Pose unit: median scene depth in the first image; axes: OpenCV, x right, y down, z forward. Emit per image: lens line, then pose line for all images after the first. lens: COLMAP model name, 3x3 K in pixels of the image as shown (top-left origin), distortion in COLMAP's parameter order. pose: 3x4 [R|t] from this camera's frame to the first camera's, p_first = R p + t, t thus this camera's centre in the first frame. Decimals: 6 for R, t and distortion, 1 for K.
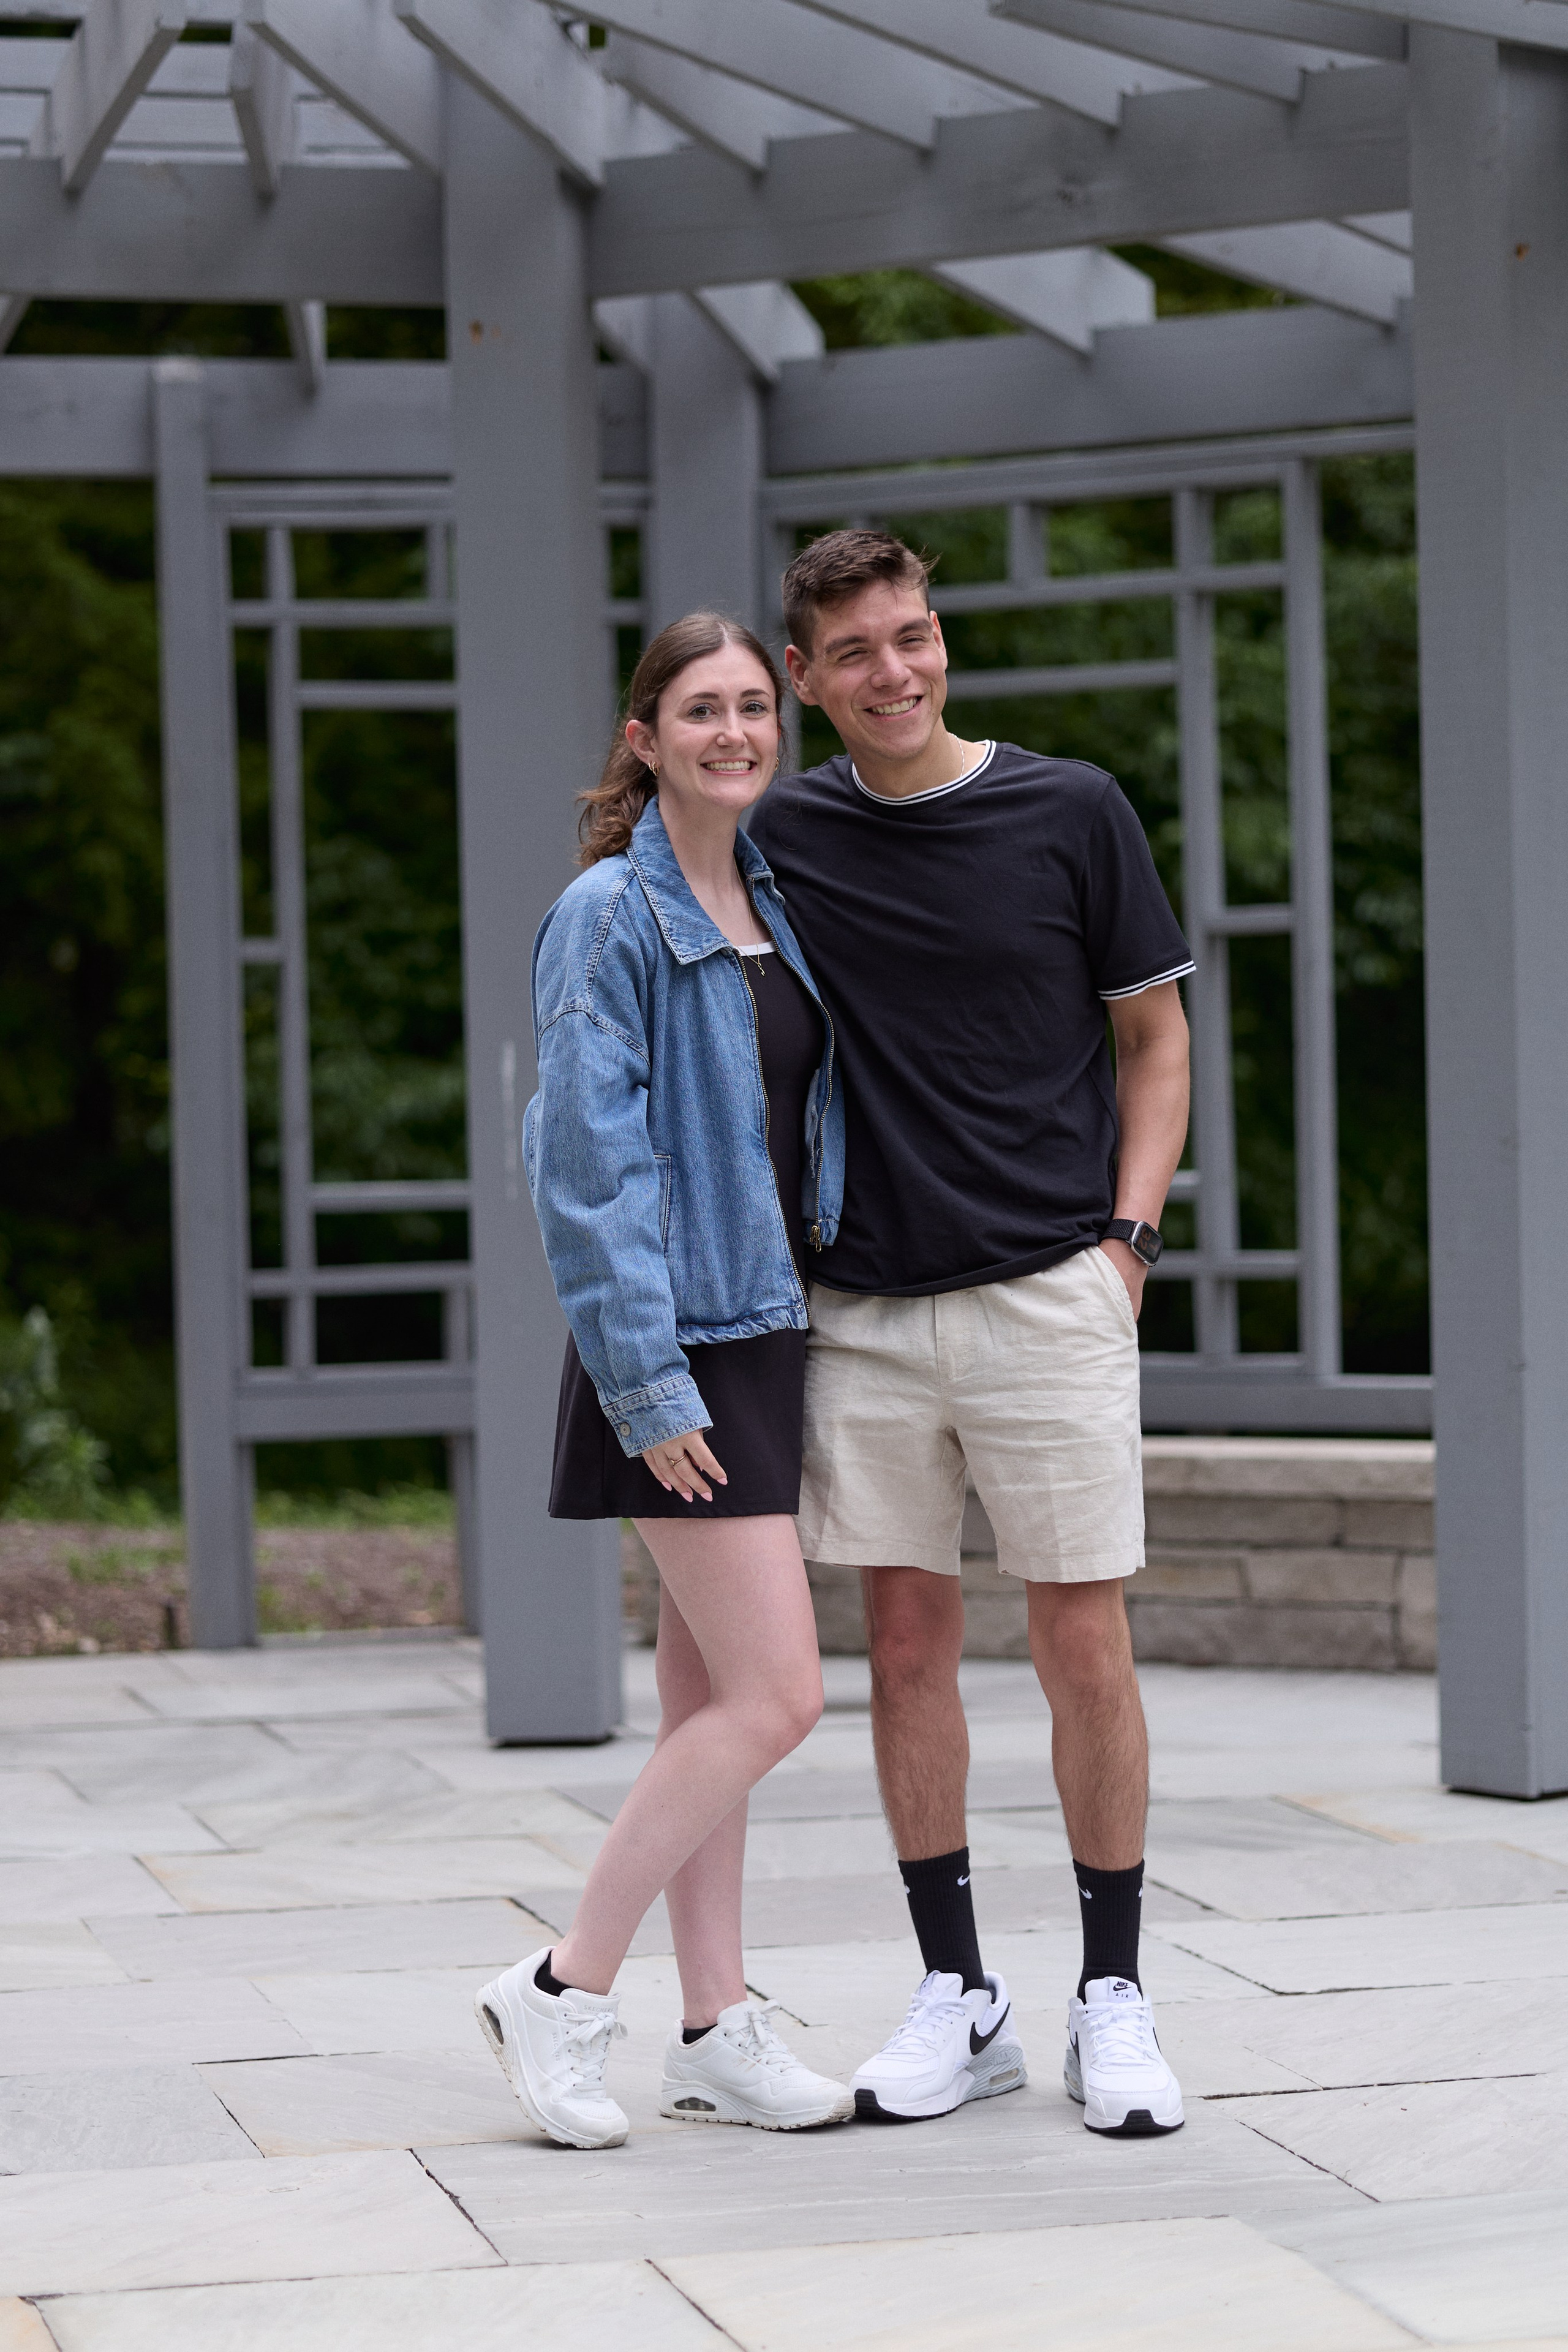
lens RADIAL K [[5562.3, 0, 784.0], [0, 5562.3, 1176.0], [0, 0, 1]] dist [0.010855, -0.225189]
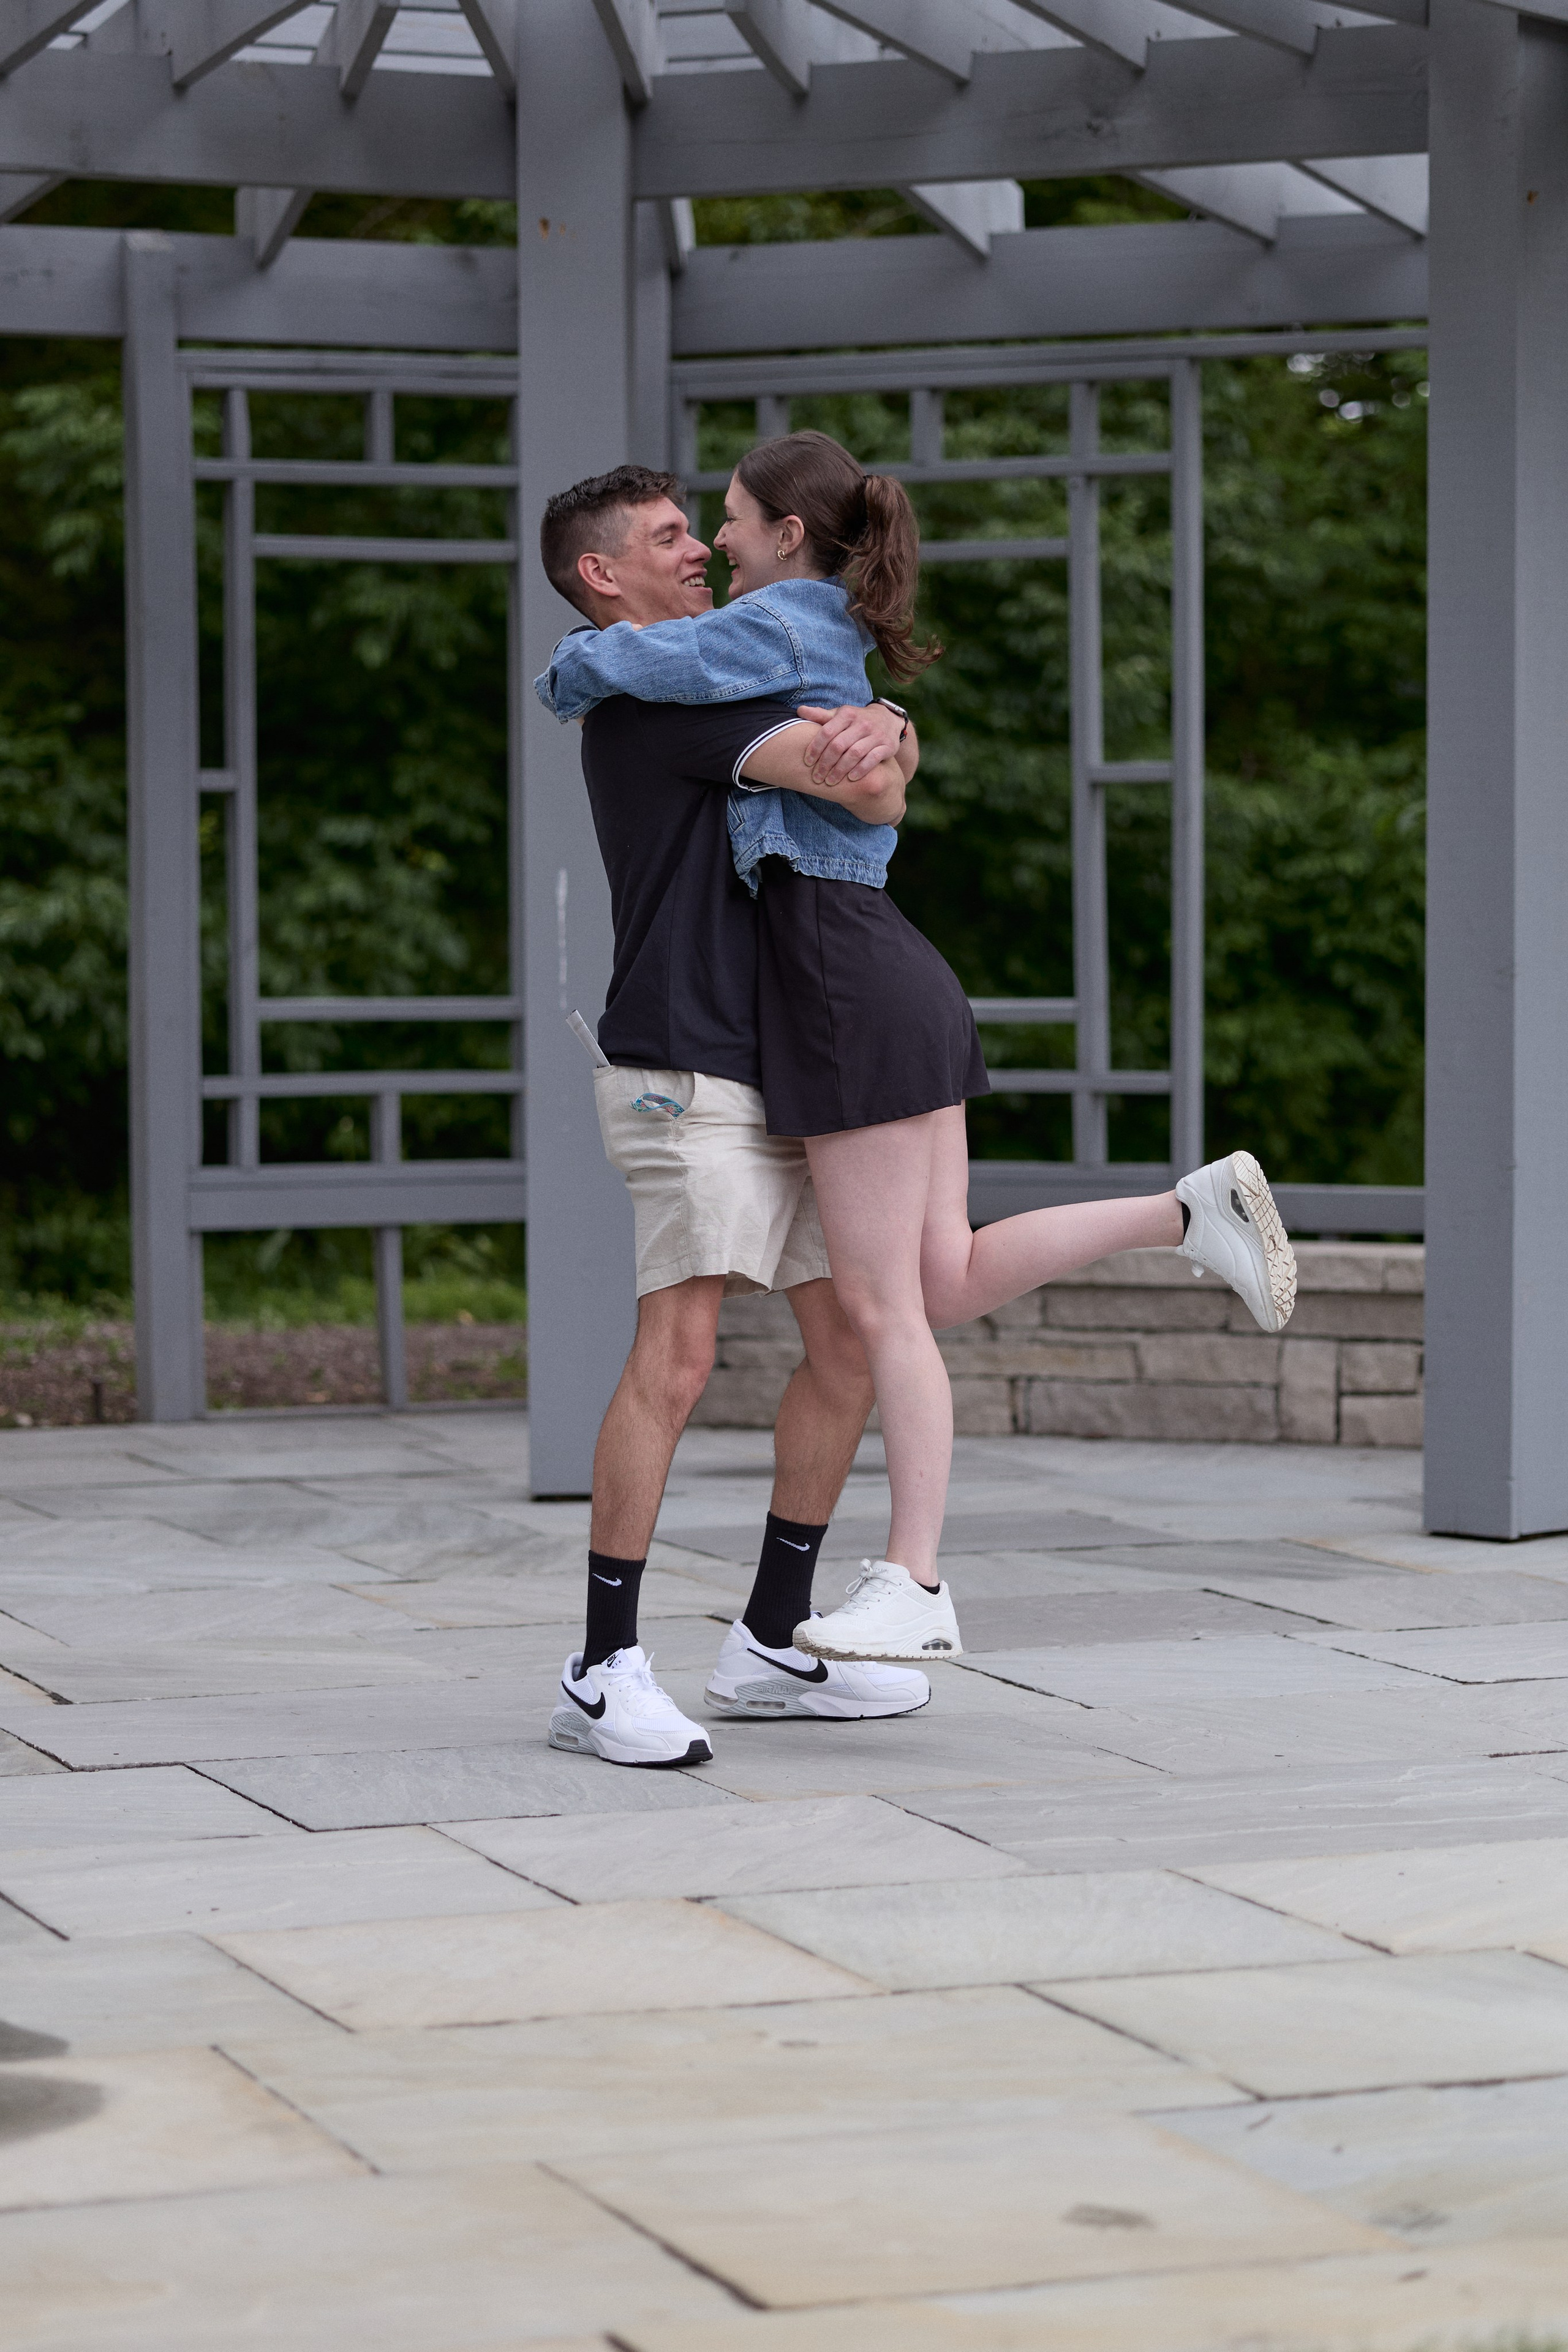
lens RADIAL K [[5562.3, 0, 784.0], [0, 5562.3, 1176.0], [0, 0, 1]] dist [0.010855, -0.225189]
pose [[0.990397, 0.011750, 0.137752, -0.149031], [-0.015655, 0.999505, 0.027302, 0.005887], [-0.137363, -0.029196, 0.990090, -0.103717]]
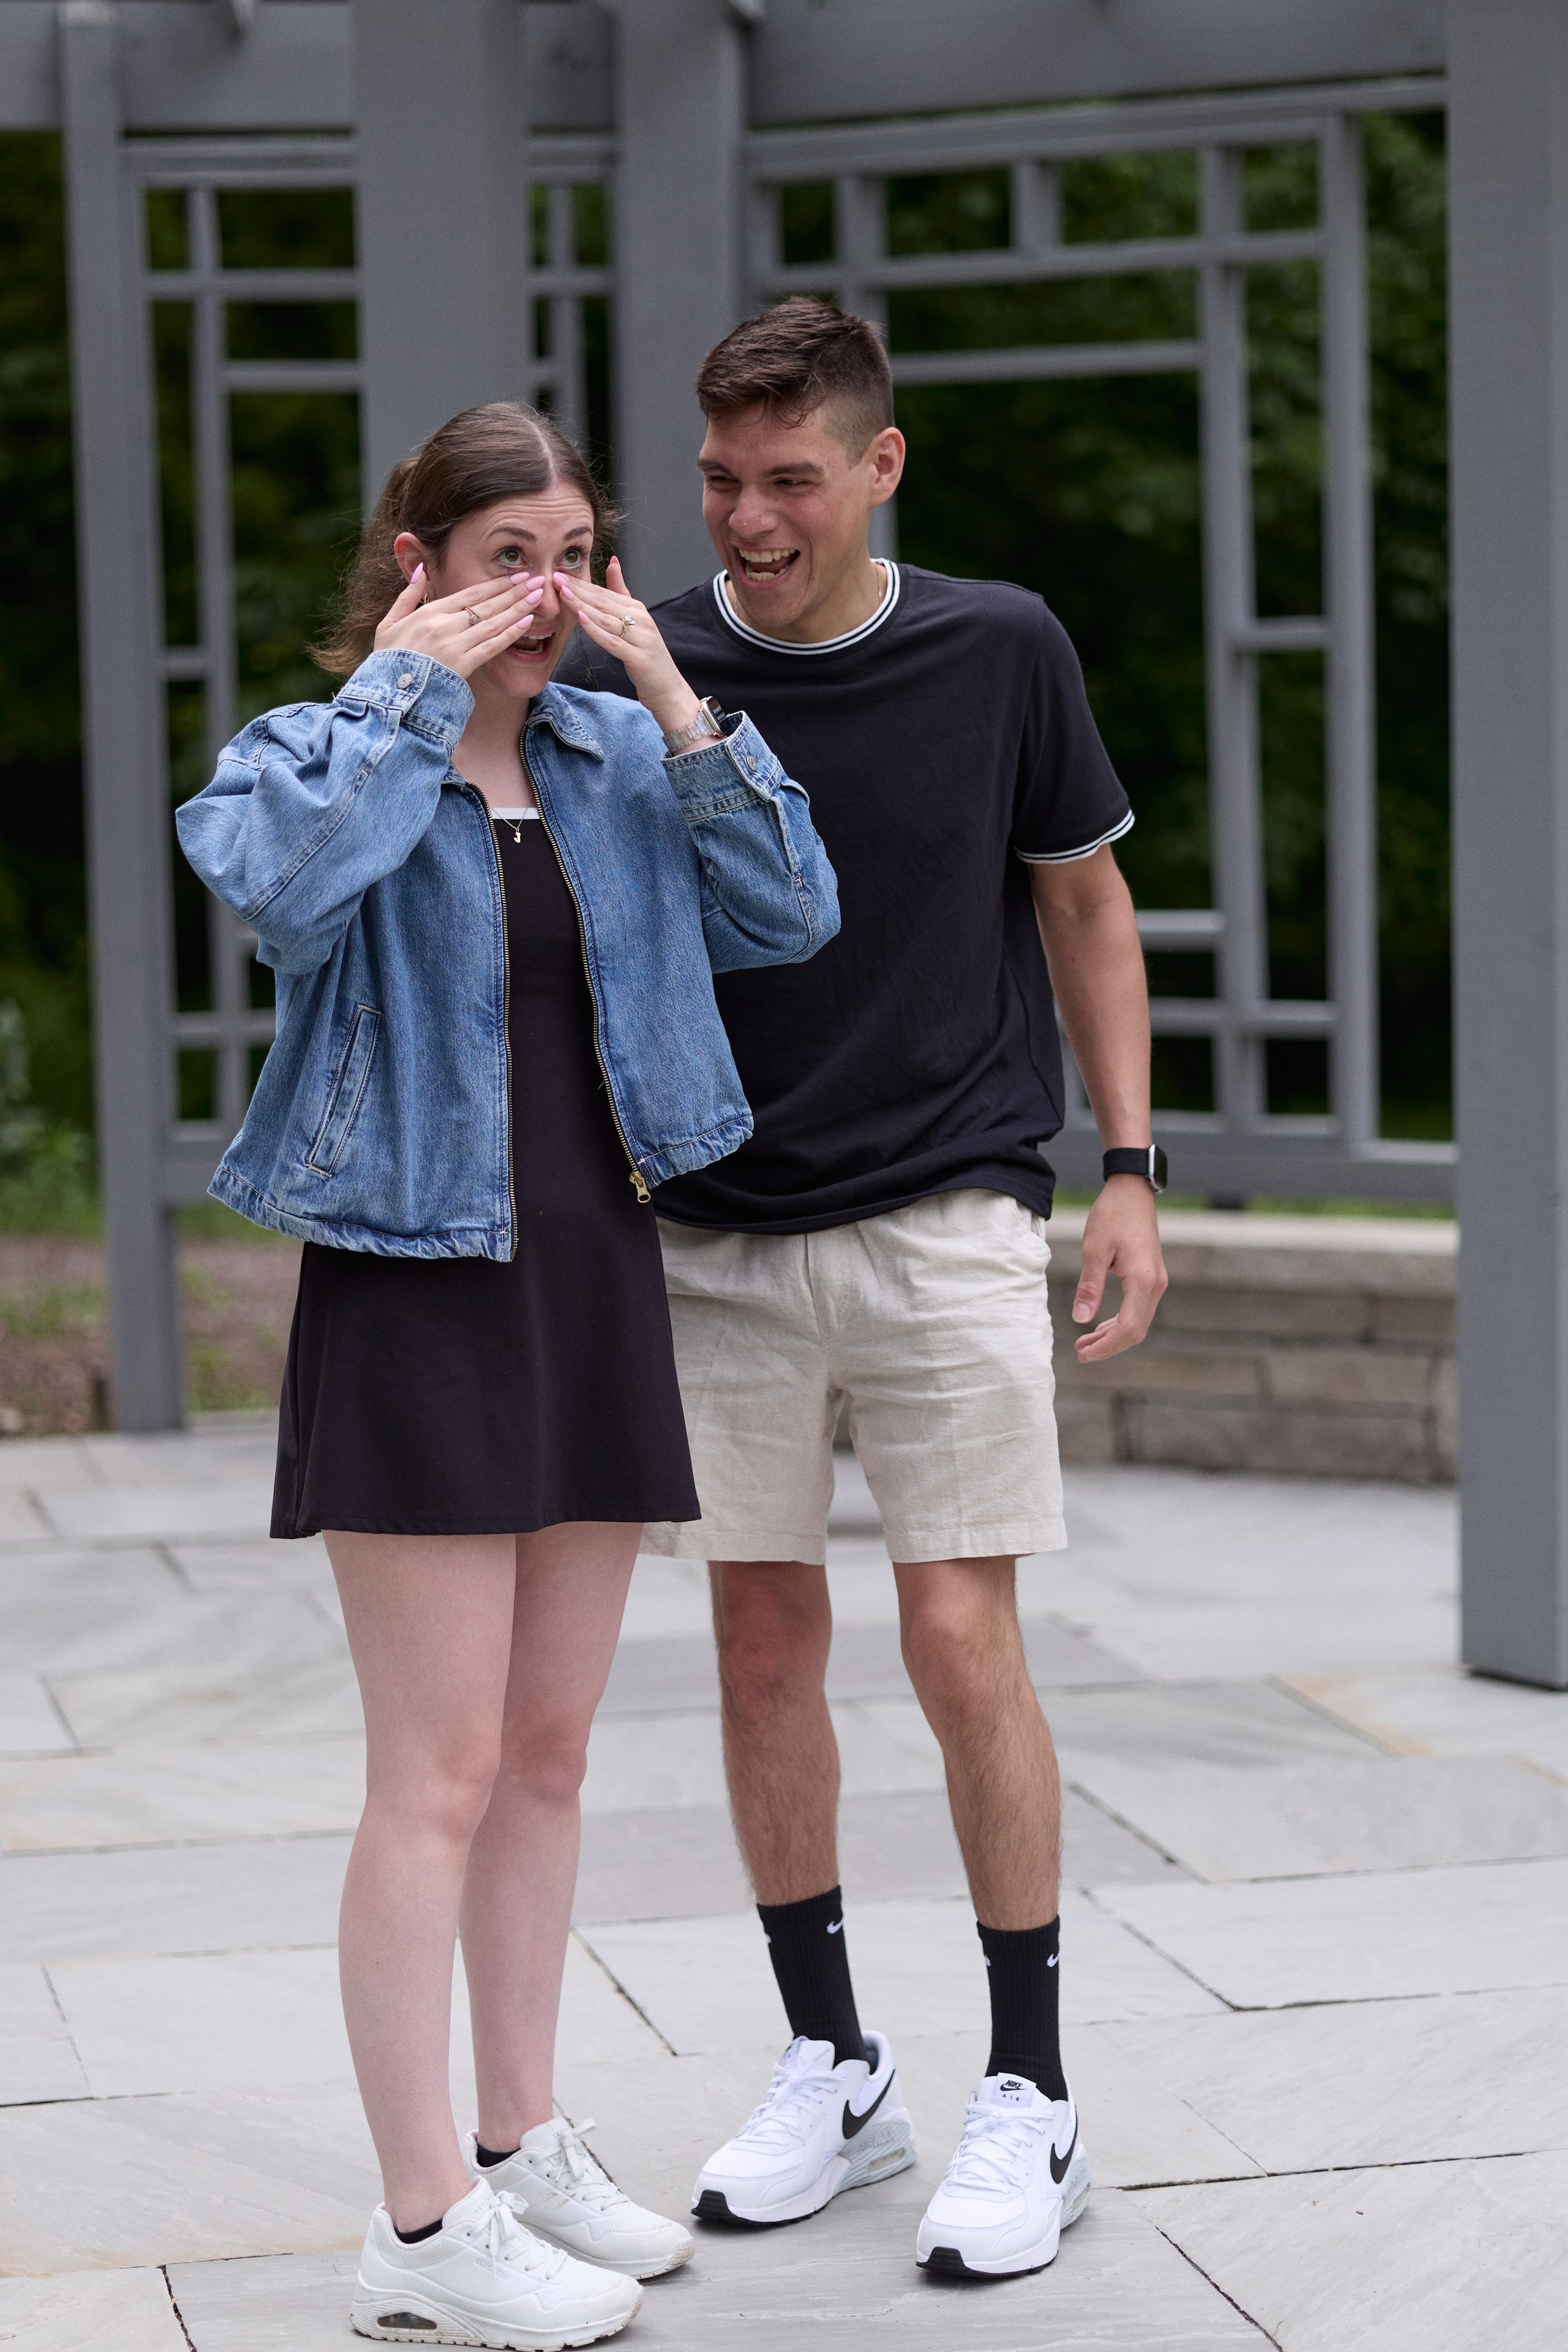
lens RADIAL K [[5562.3, 0, 784.0], [0, 5562.3, 1176.0], [0, 0, 1]] dist [0.010855, -0.225189]
pose [[0.999744, 0.001703, -0.022549, 0.026452], [0.000075, 0.996906, 0.078598, -0.032007], [0.022613, -0.078580, 0.996651, 0.108356]]
